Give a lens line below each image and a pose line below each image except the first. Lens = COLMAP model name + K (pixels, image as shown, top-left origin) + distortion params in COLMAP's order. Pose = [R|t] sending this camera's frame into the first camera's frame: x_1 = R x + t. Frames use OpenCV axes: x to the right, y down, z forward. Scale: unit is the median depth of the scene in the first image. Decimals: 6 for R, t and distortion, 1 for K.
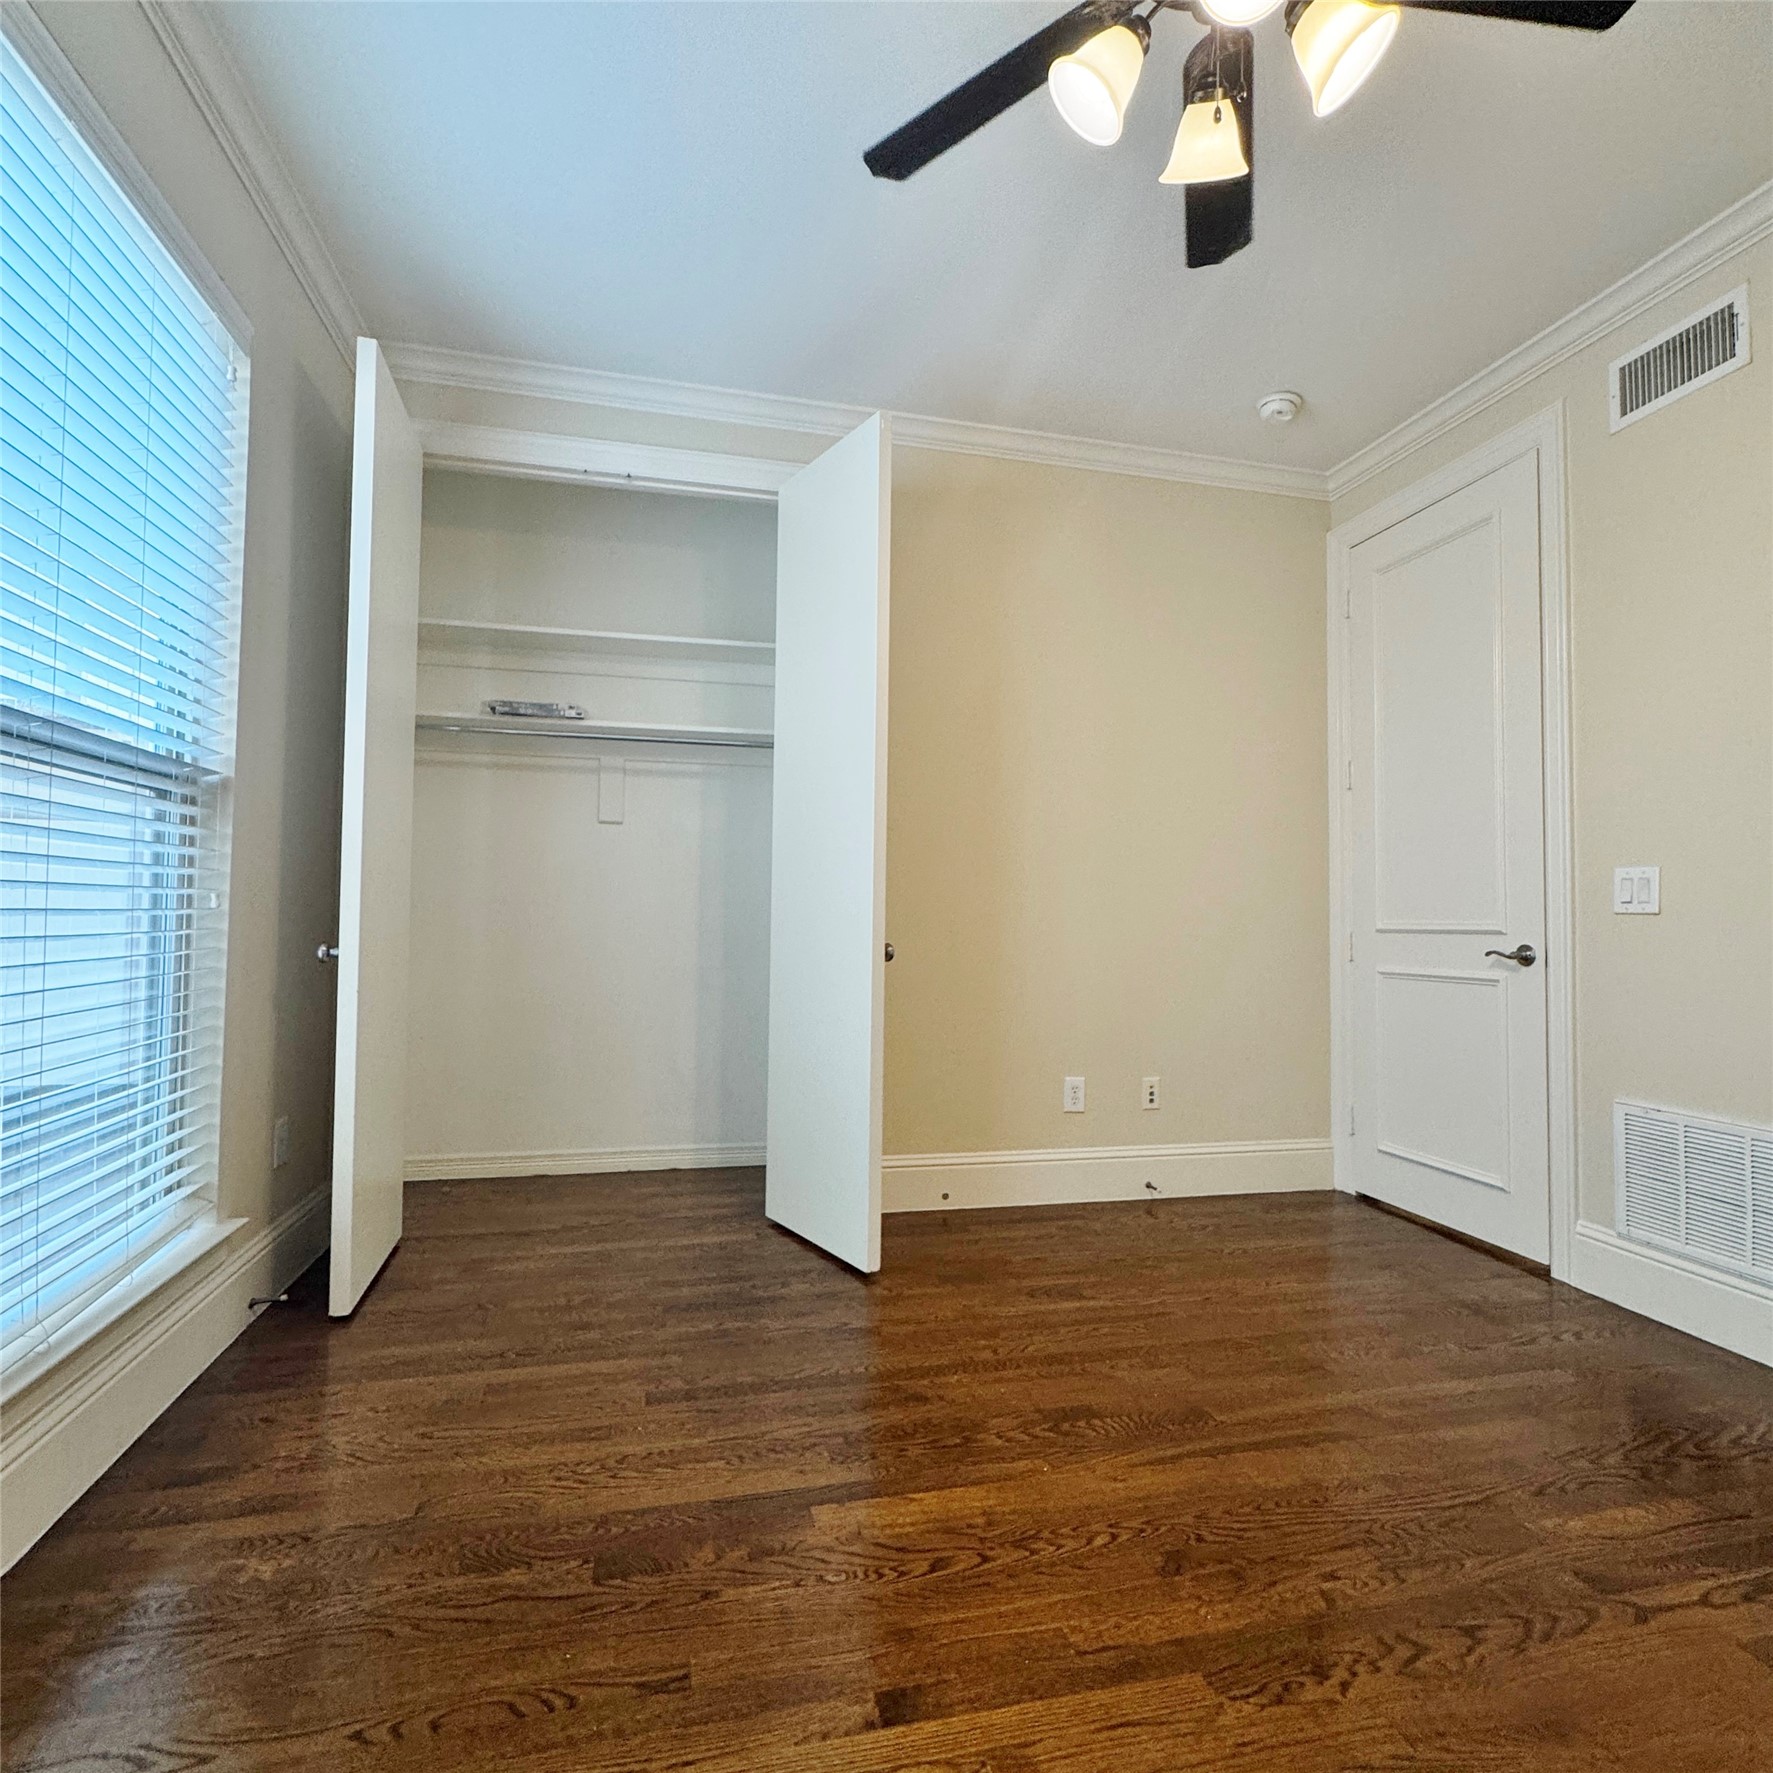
lens RADIAL K [[964.4, 0, 889.6], [0, 964.4, 883.2], [0, 0, 1]] dist [-0.004051, -0.000251]
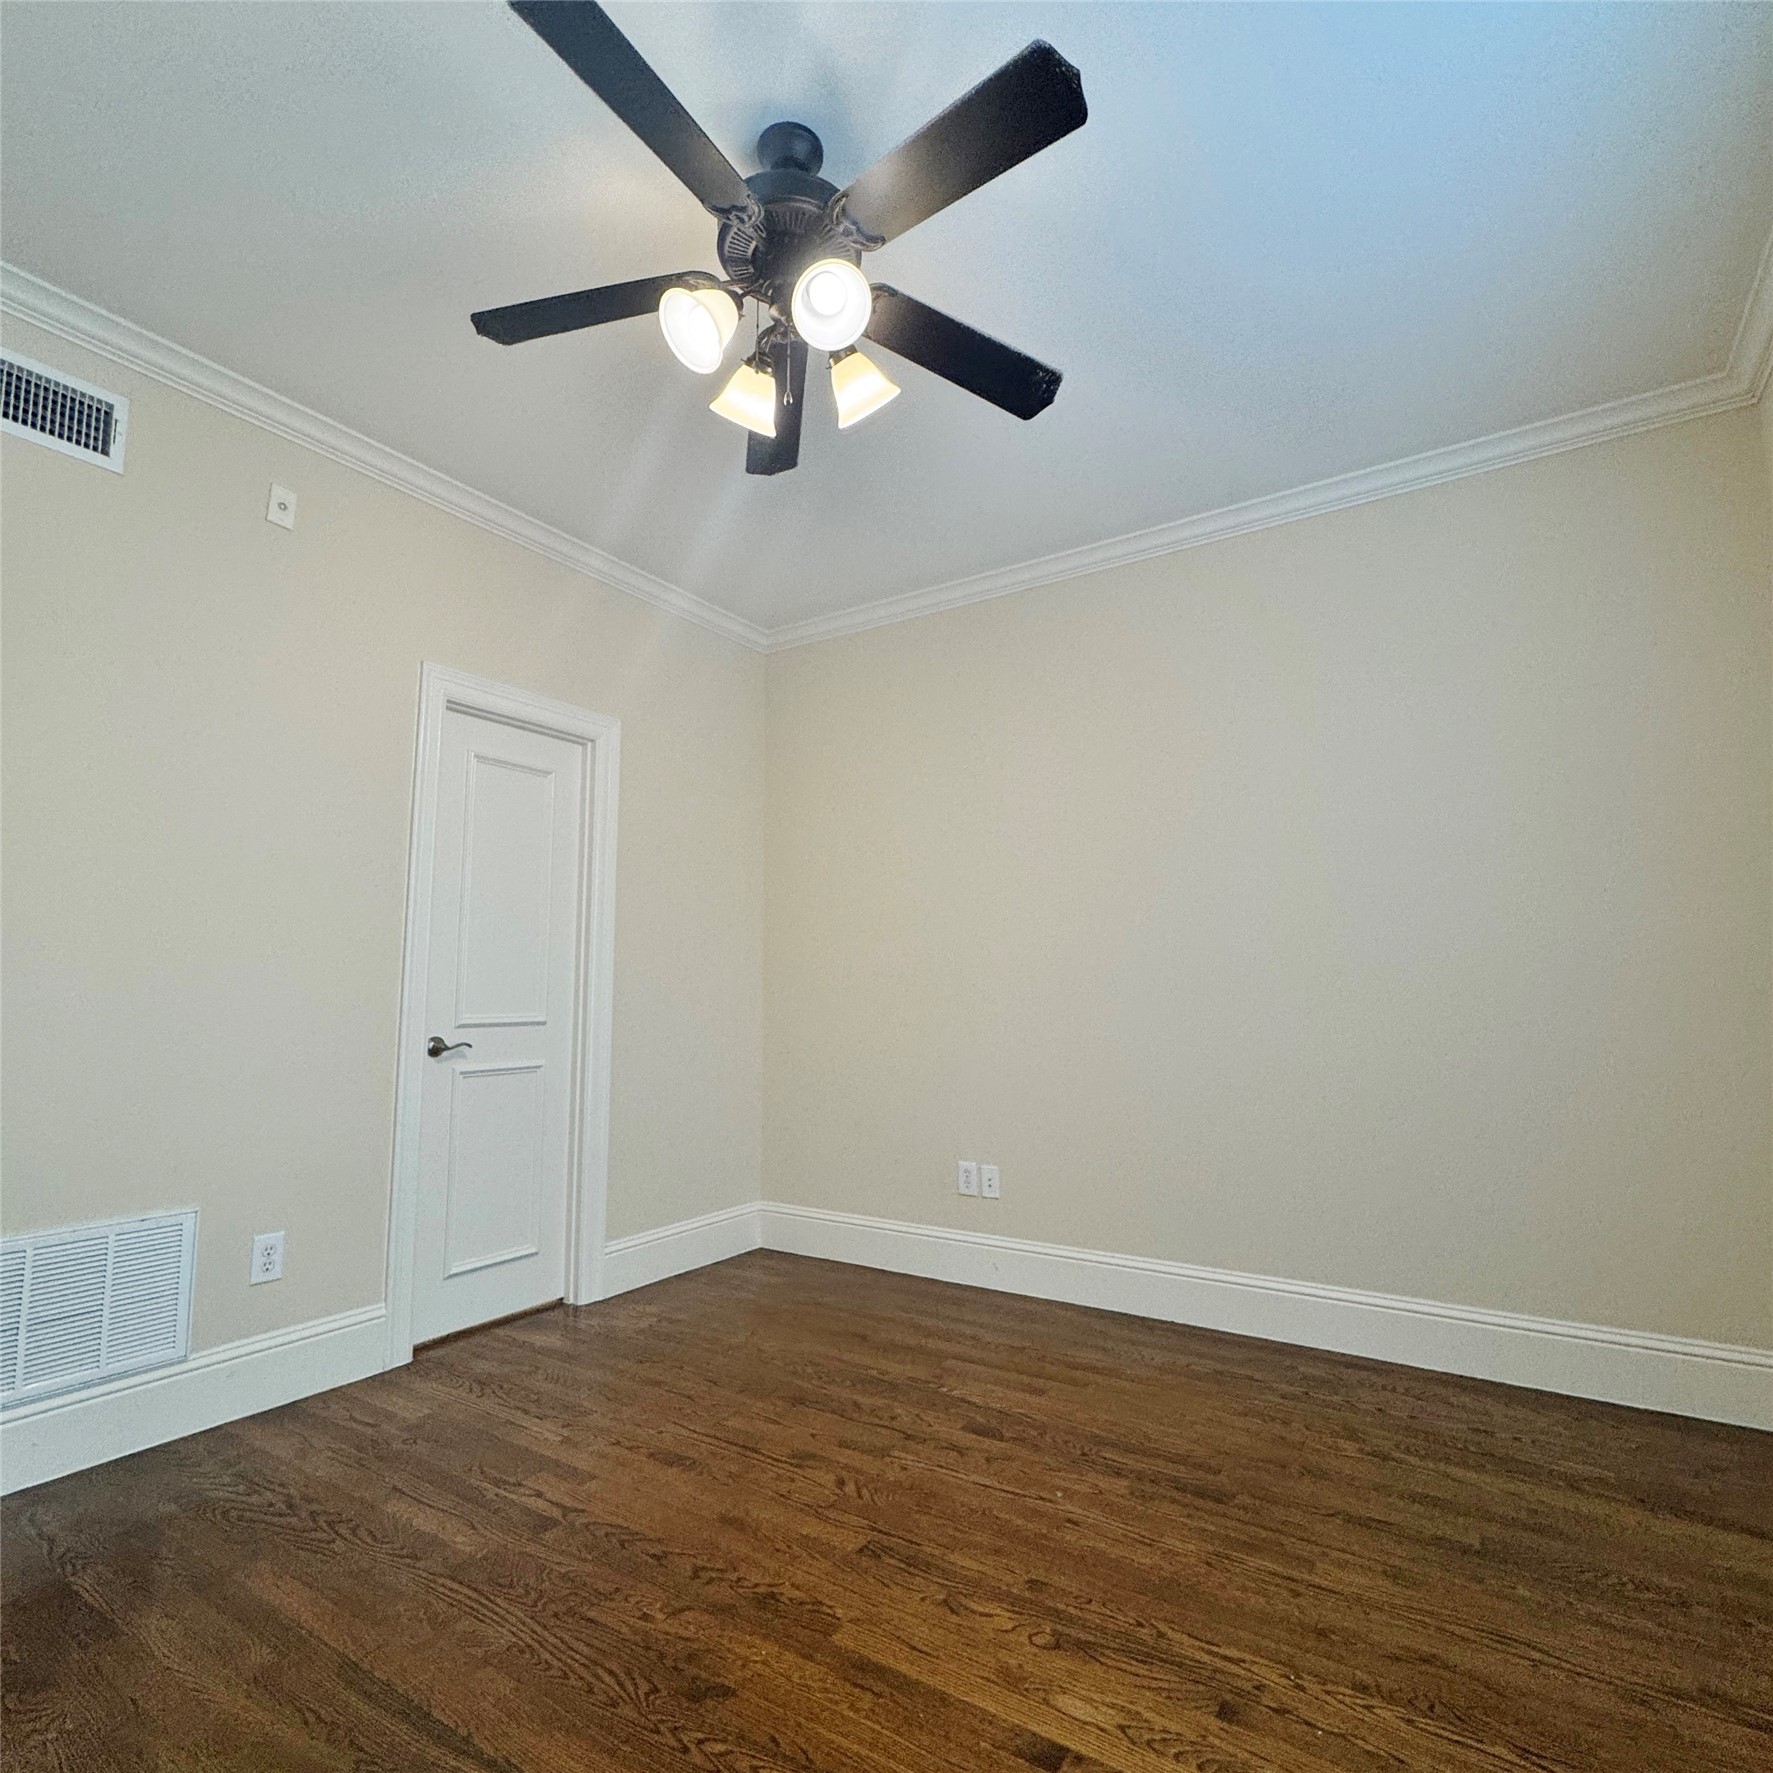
lens RADIAL K [[964.4, 0, 887.6], [0, 964.4, 872.7], [0, 0, 1]] dist [-0.004051, -0.000251]
pose [[-0.683521, 0.080821, 0.725442, -0.639780], [-0.032215, 0.989543, -0.140597, 0.006140], [-0.729219, -0.119471, -0.673770, 1.696688]]
